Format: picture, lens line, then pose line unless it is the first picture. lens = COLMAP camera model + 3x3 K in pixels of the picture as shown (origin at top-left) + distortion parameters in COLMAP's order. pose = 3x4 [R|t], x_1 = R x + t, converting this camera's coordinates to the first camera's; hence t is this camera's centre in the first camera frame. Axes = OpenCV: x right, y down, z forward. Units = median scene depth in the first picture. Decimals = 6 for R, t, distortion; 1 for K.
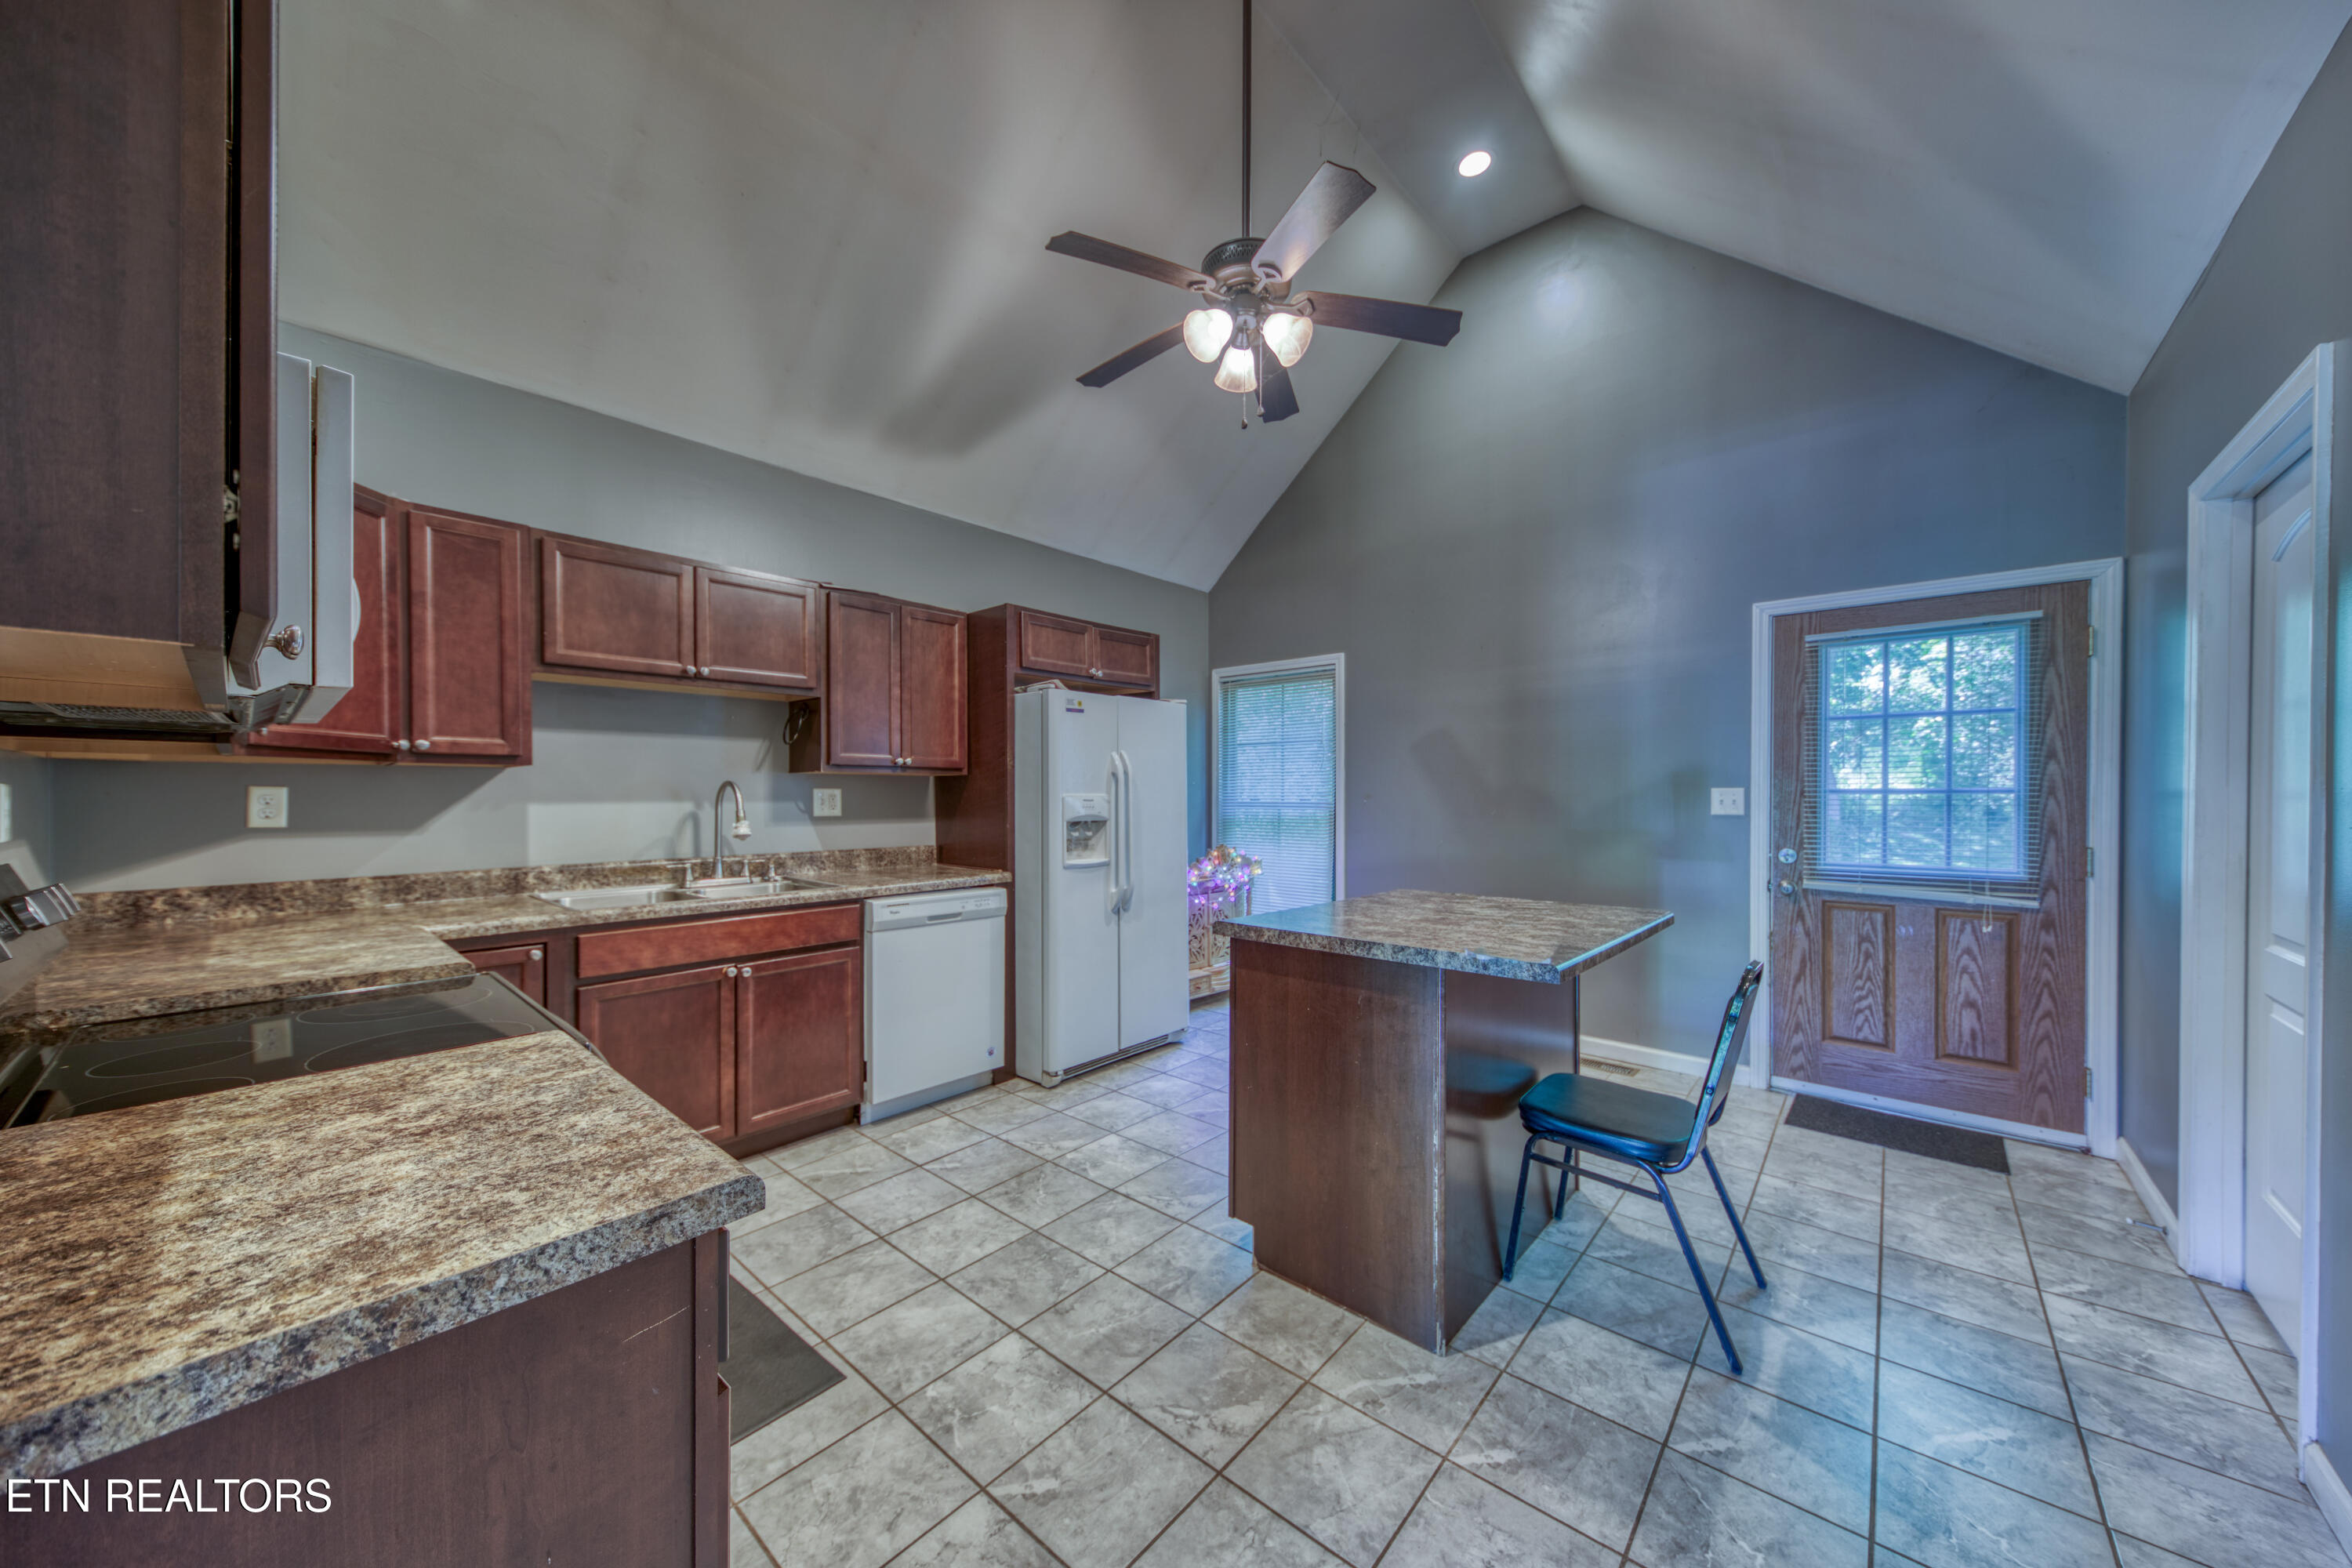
lens RADIAL K [[810.5, 0, 1197.7], [0, 810.5, 793.1], [0, 0, 1]] dist [0.007749, -0.000071]
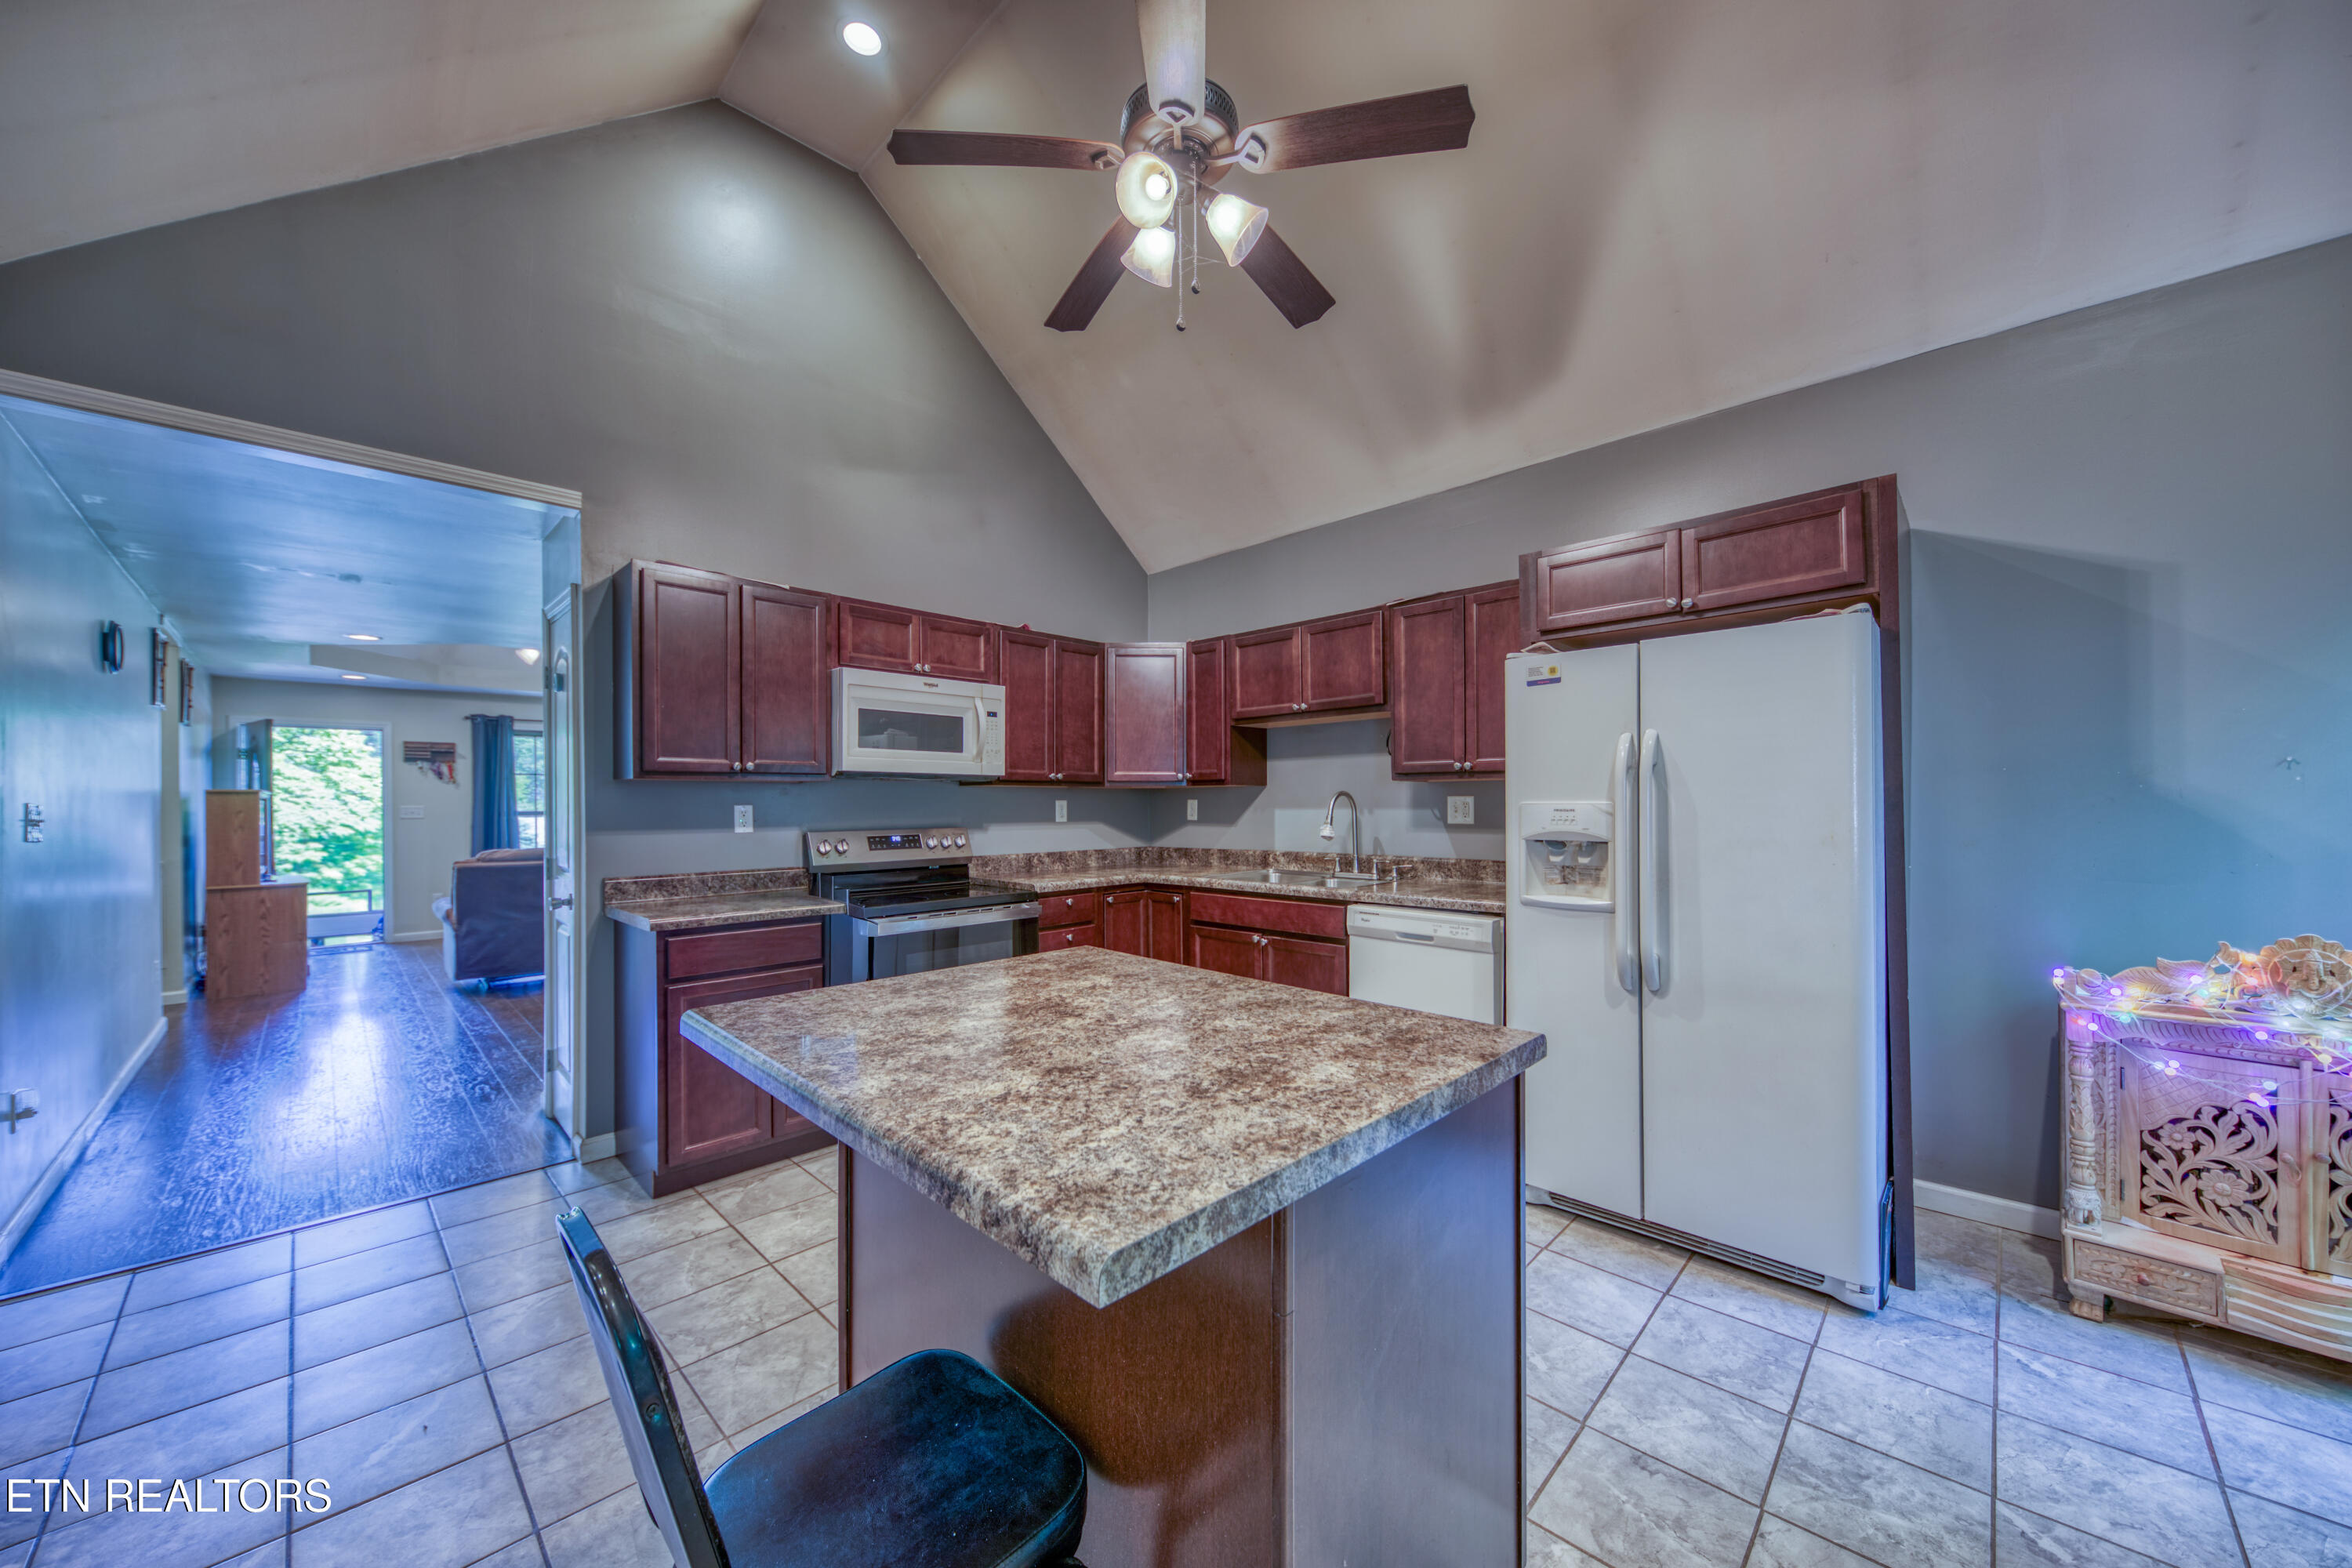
lens RADIAL K [[810.5, 0, 1168.9], [0, 810.5, 794.6], [0, 0, 1]] dist [0.007749, -0.000071]
pose [[-0.050836, -0.009417, -0.998663, 0.594191], [0.008837, 0.999912, -0.009879, -0.000798], [0.998668, -0.009328, -0.050748, 0.746949]]
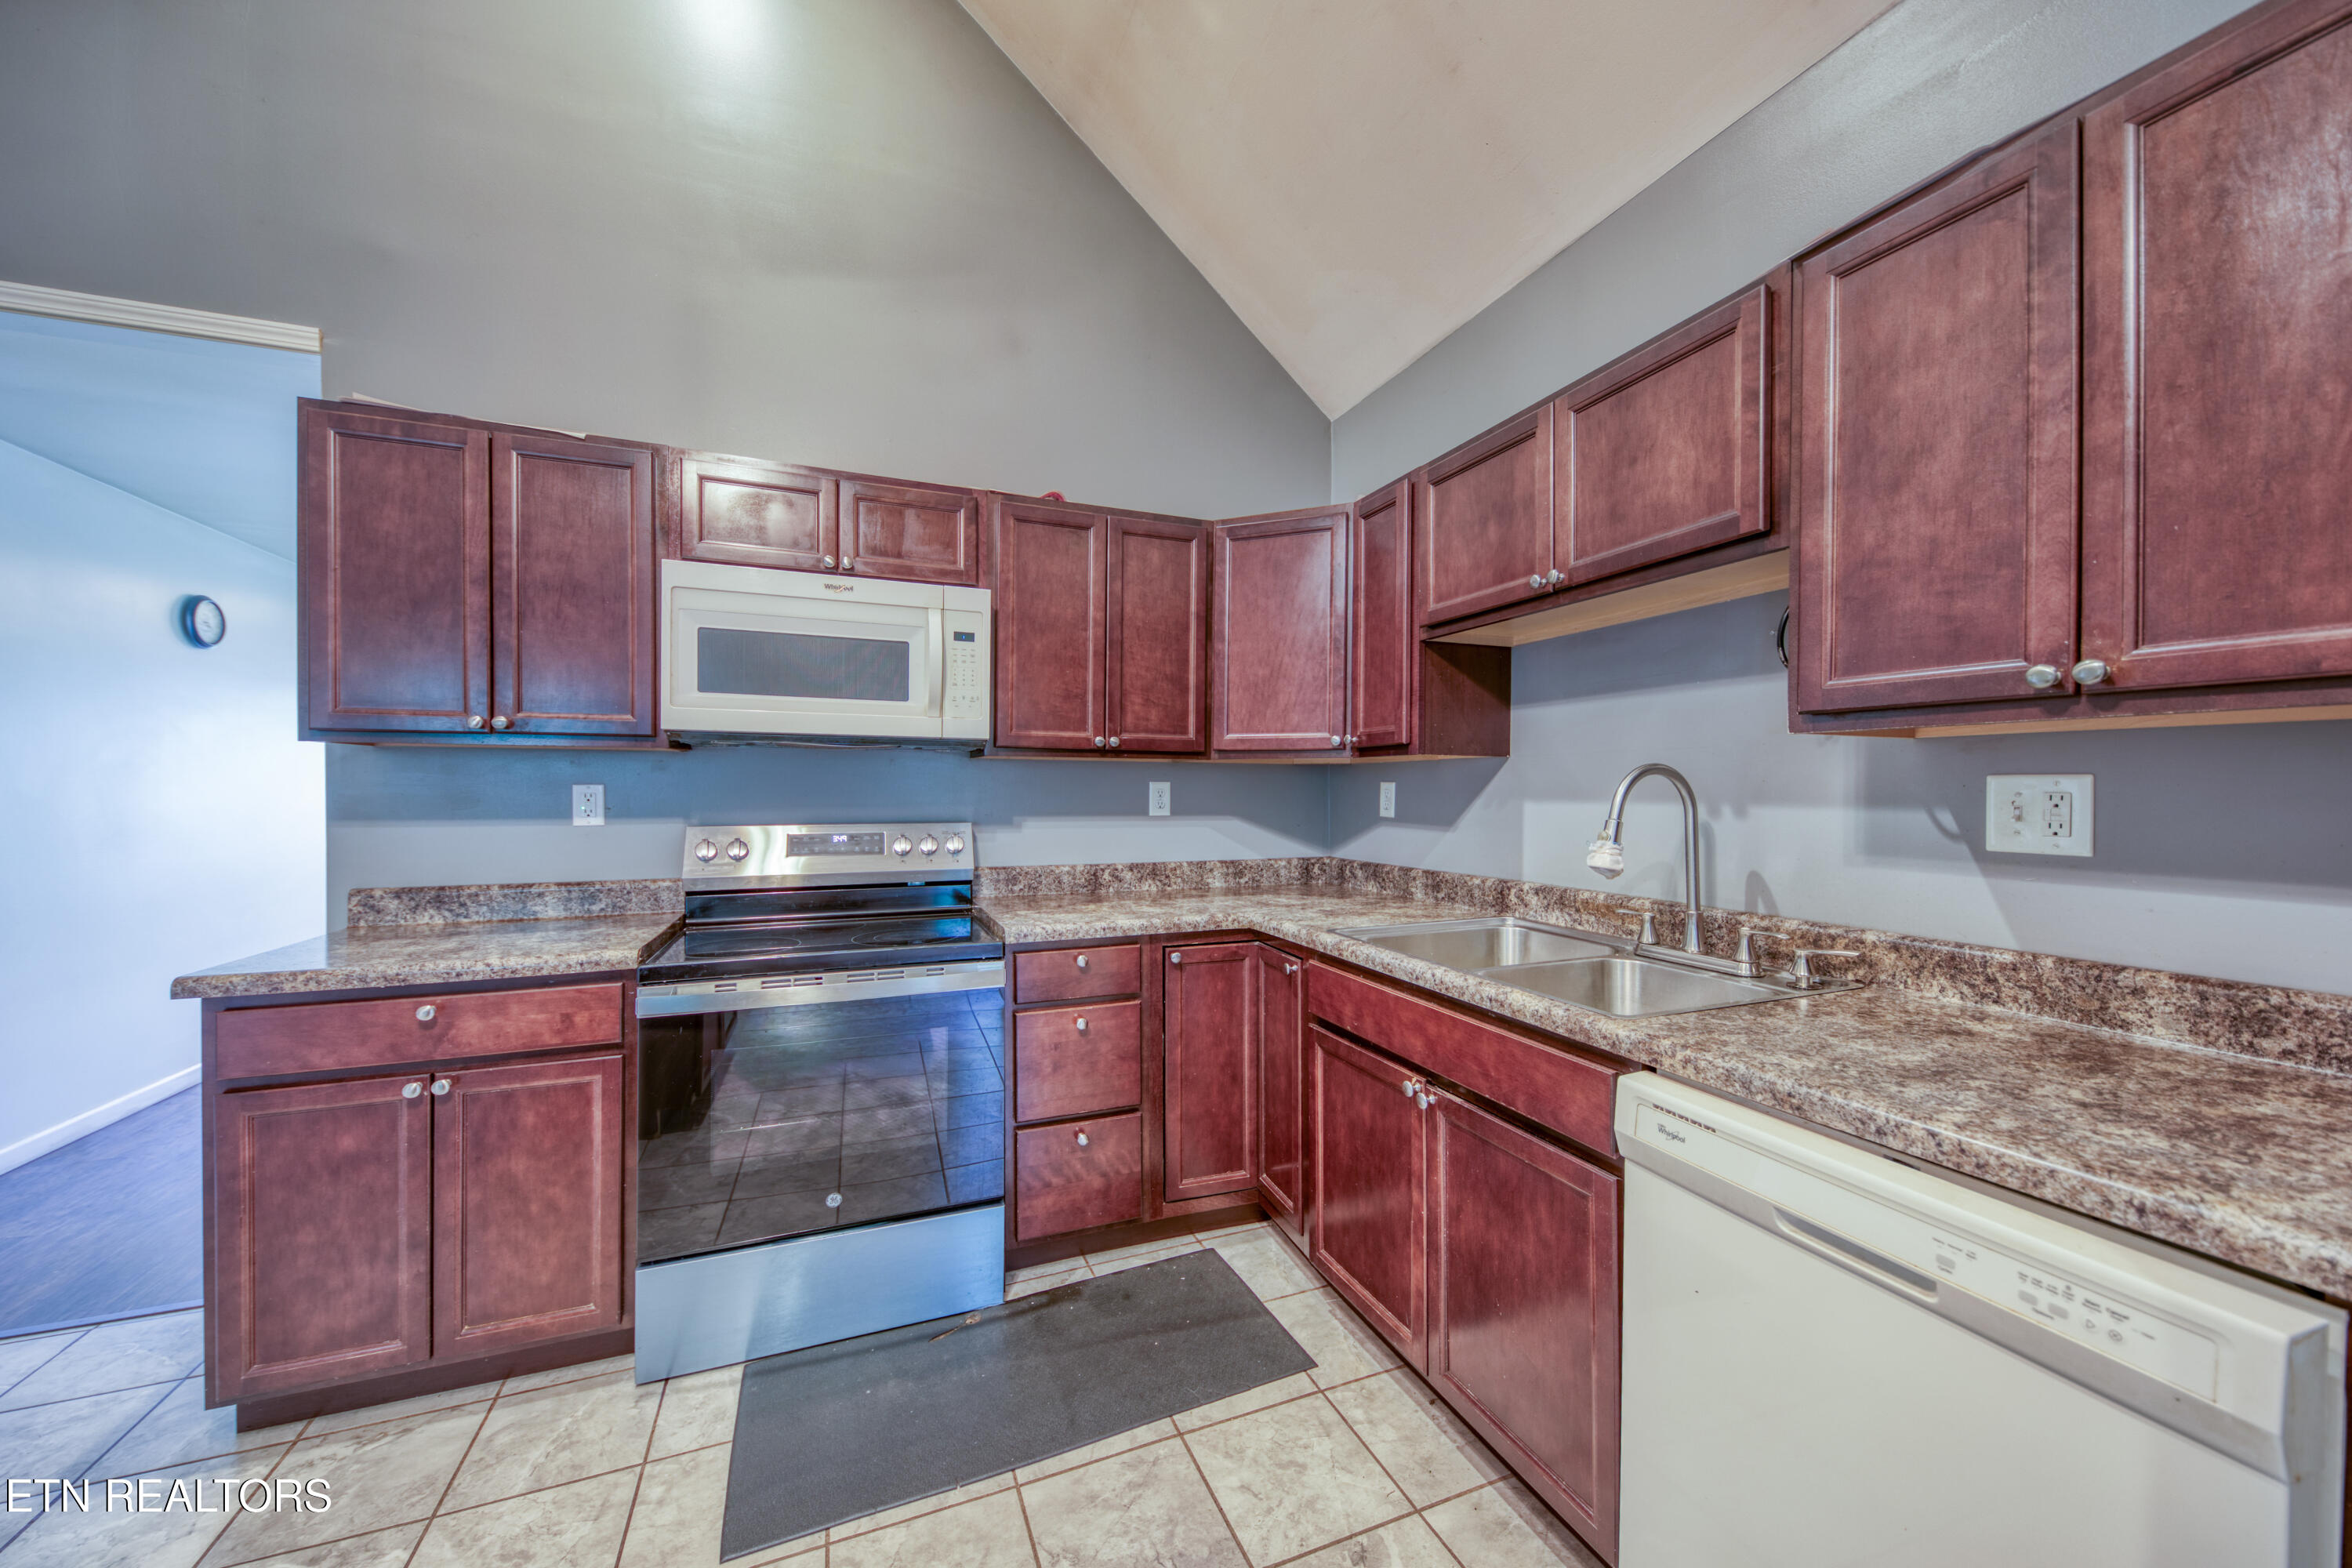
lens RADIAL K [[810.5, 0, 1151.1], [0, 810.5, 789.1], [0, 0, 1]] dist [0.007749, -0.000071]
pose [[-0.472071, 0.001475, -0.881559, 0.032547], [-0.000191, 0.999998, 0.001775, -0.000121], [0.881560, 0.001007, -0.472070, 0.894122]]
